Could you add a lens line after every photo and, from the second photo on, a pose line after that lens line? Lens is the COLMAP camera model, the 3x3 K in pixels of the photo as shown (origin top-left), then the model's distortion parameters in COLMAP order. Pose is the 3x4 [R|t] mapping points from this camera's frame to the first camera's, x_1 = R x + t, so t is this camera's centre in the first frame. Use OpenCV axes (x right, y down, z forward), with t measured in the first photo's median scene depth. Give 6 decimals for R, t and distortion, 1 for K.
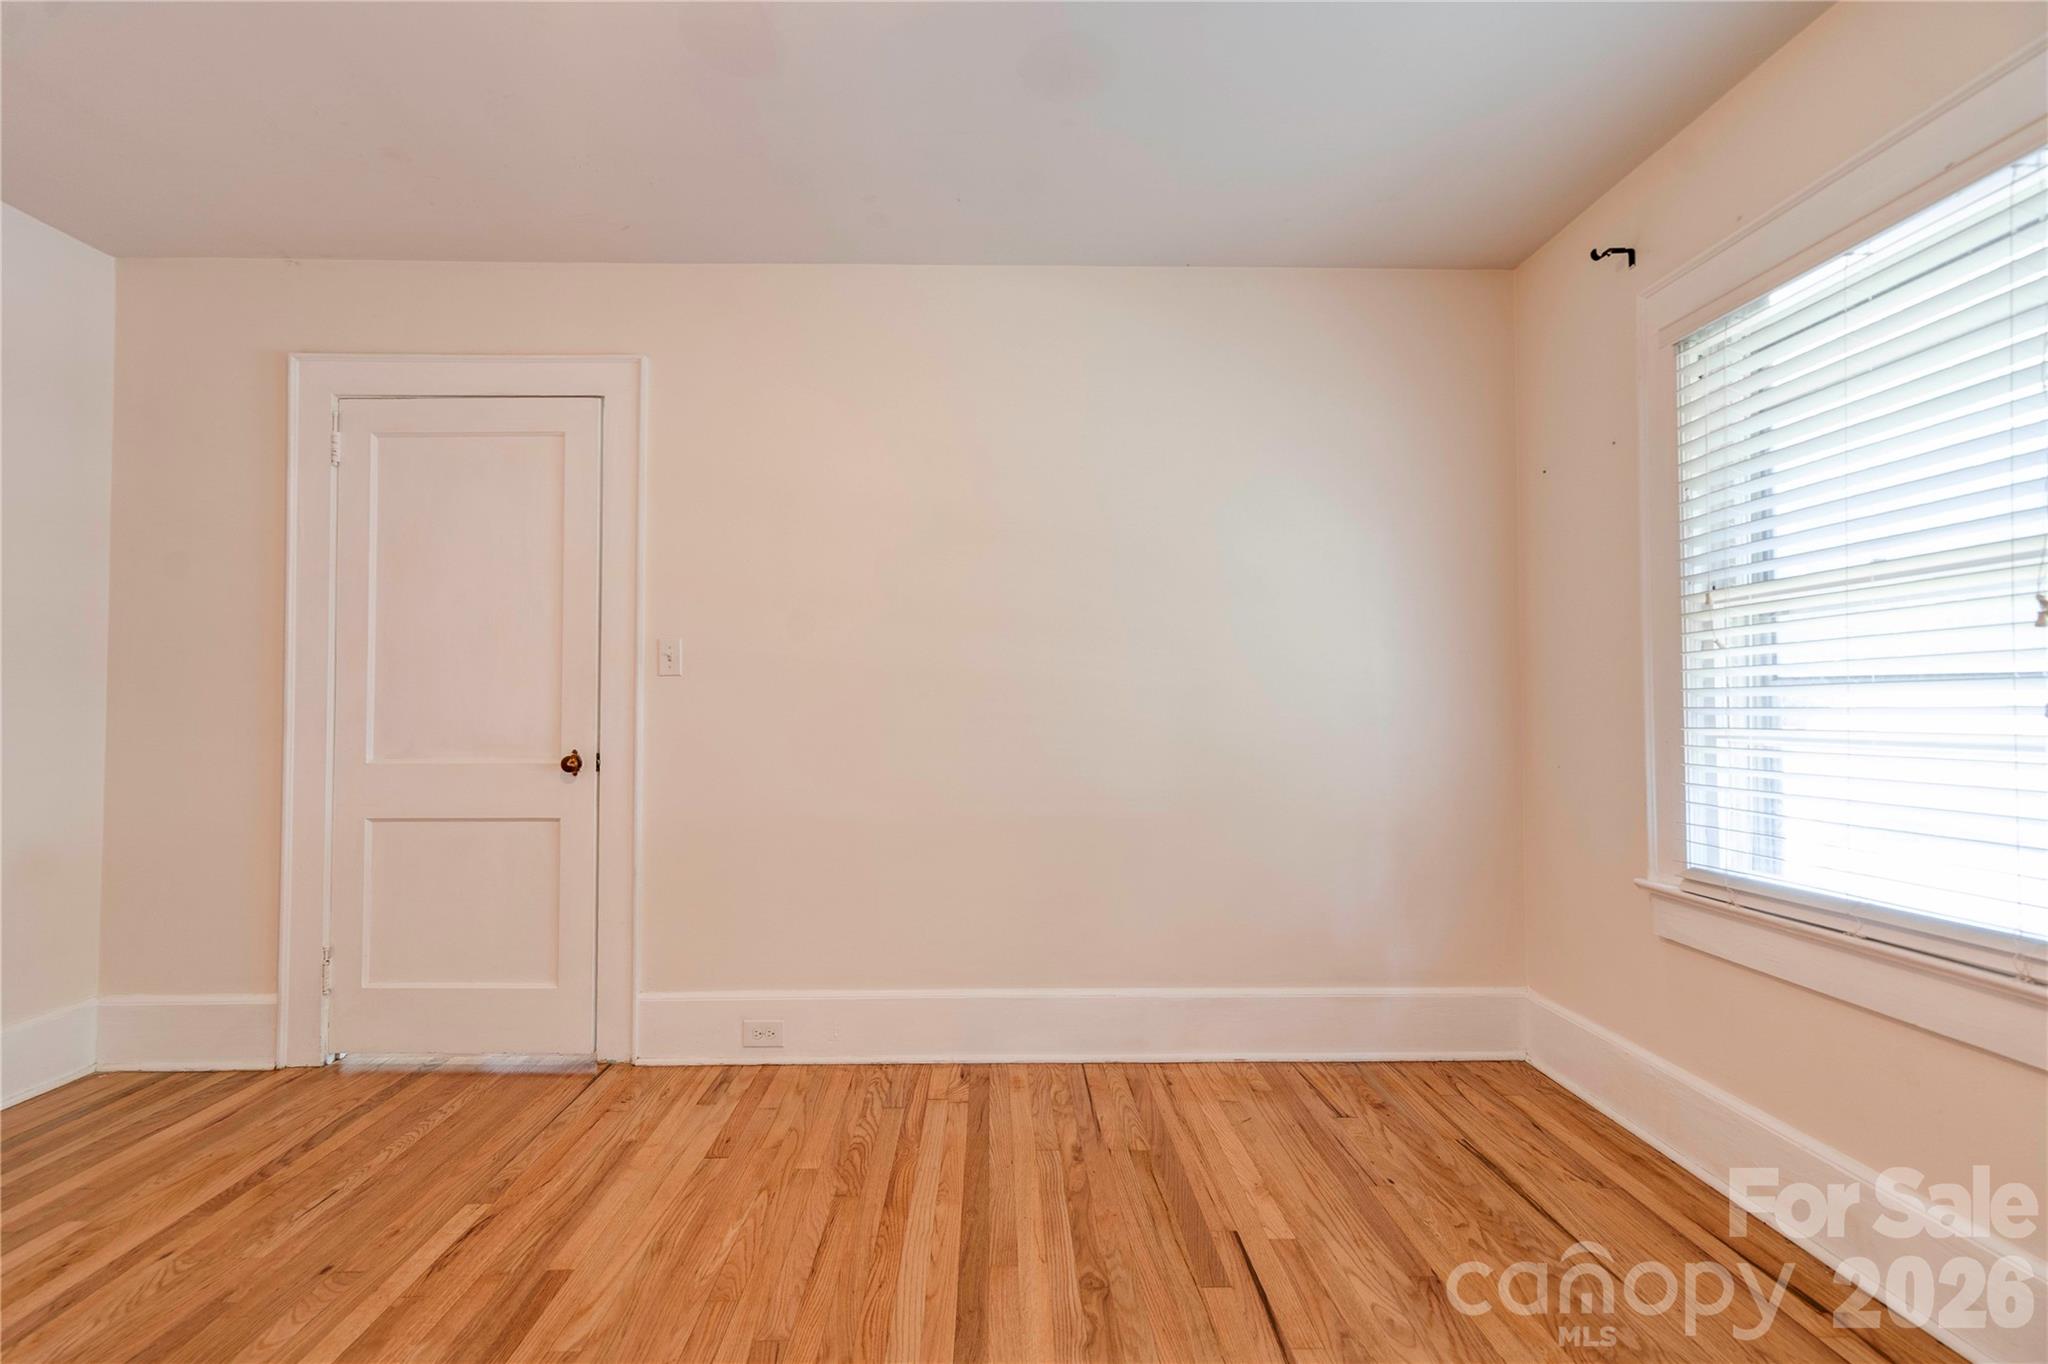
lens RADIAL K [[952.4, 0, 1010.8], [0, 952.4, 684.4], [0, 0, 1]] dist [0.003098, 0.000818]
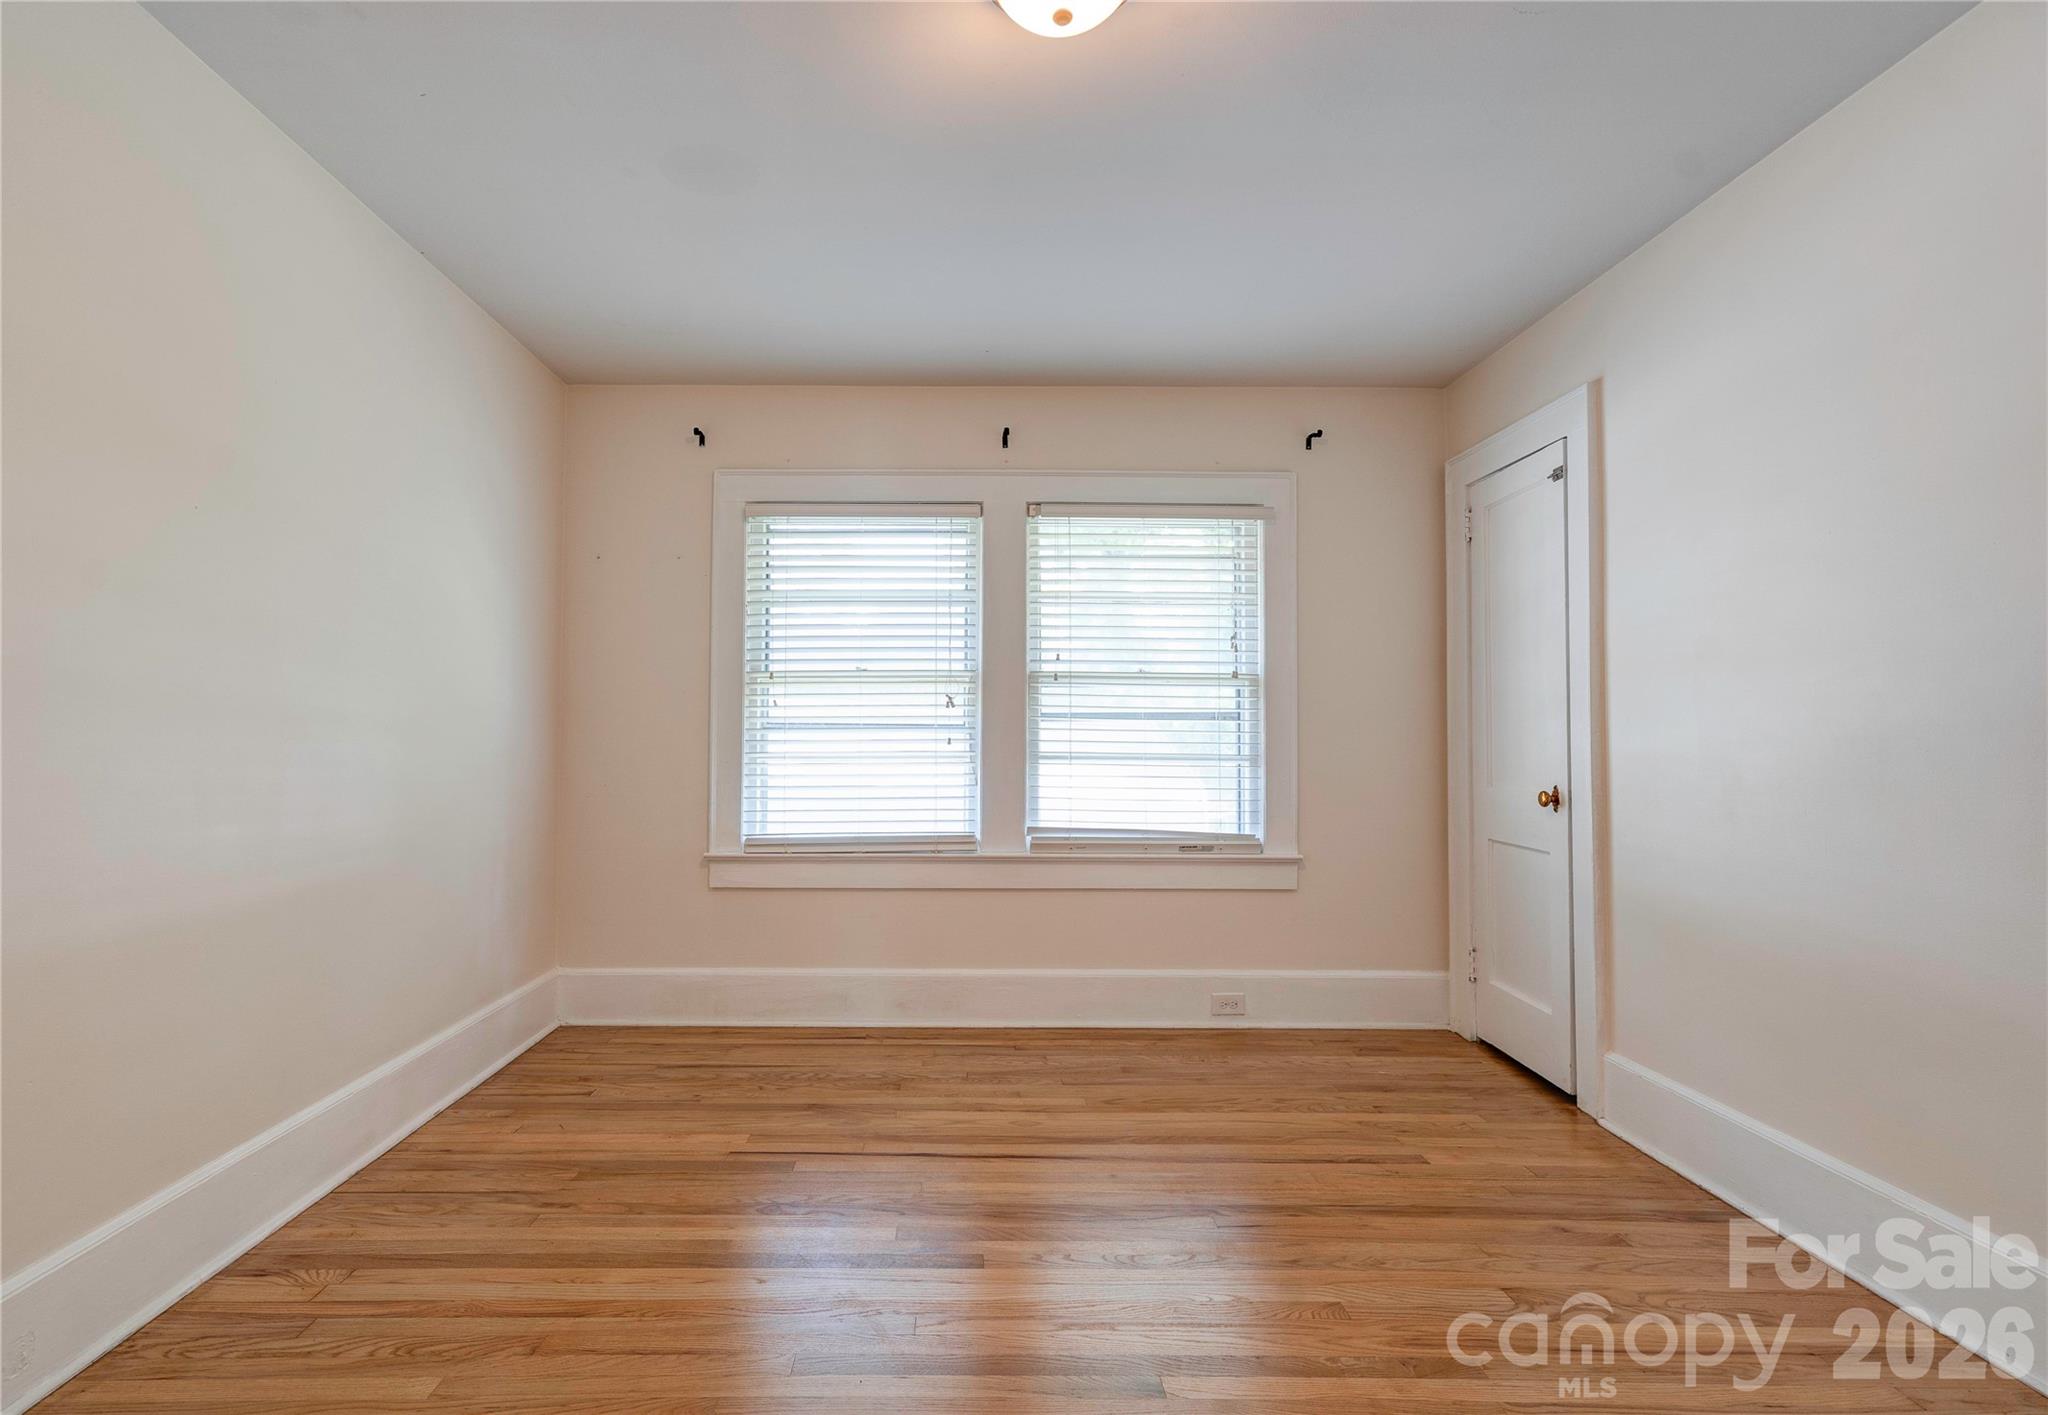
lens RADIAL K [[972.3, 0, 1016.6], [0, 972.3, 703.5], [0, 0, 1]] dist [-0.017920, 0.018862]
pose [[-0.029429, 0.033610, 0.999002, -0.912765], [-0.026052, 0.999069, -0.034380, 0.006681], [-0.999227, -0.027038, -0.028526, 0.559574]]
